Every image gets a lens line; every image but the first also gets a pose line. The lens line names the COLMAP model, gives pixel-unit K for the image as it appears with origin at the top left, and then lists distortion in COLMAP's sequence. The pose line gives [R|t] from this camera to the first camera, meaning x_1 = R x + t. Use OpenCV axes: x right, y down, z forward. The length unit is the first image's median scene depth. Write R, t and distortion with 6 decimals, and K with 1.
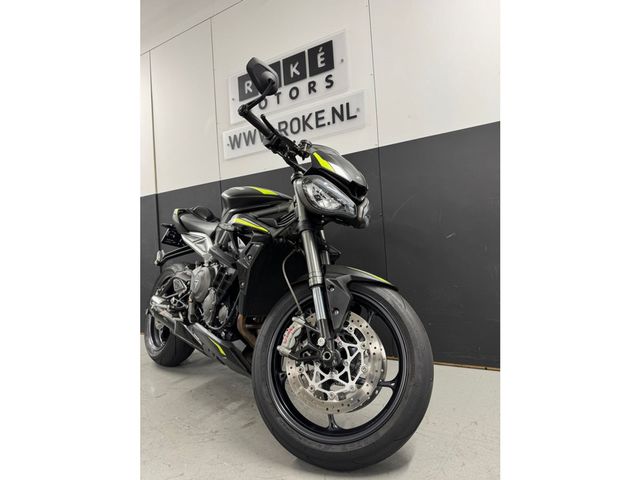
lens RADIAL K [[323.2, 0, 332.1], [0, 323.2, 231.1], [0, 0, 1]] dist [0.000166, -0.000132]
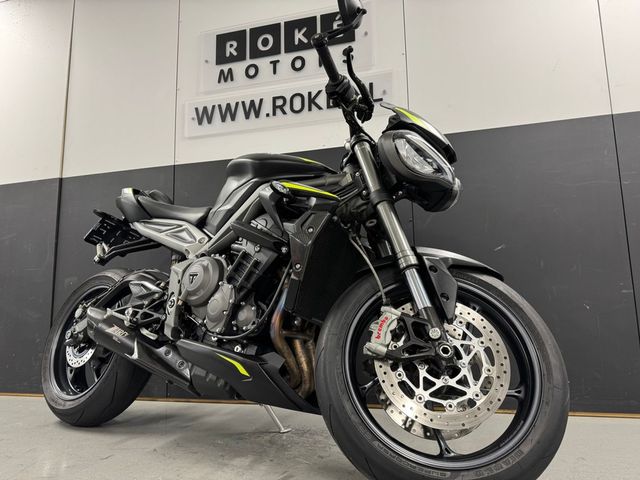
lens RADIAL K [[429.6, 0, 320.0], [0, 429.6, 240.0], [0, 0, 1]] dist [0.002220, -0.001969]
pose [[0.973339, 0.084465, 0.213252, -0.360645], [-0.055871, 0.989032, -0.136728, 0.193282], [-0.222462, 0.121168, 0.967383, 0.048129]]
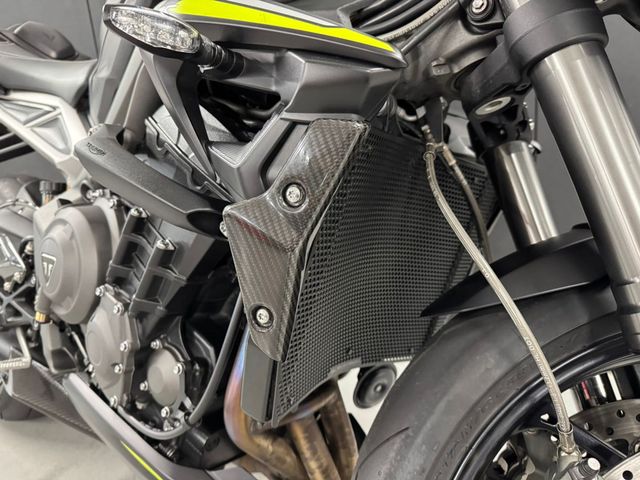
lens RADIAL K [[429.6, 0, 320.0], [0, 429.6, 240.0], [0, 0, 1]] dist [0.002220, -0.001969]
pose [[0.991479, -0.046153, 0.121818, -0.222745], [0.007996, 0.954933, 0.296715, 0.025244], [-0.130023, -0.293213, 0.947164, 0.607351]]
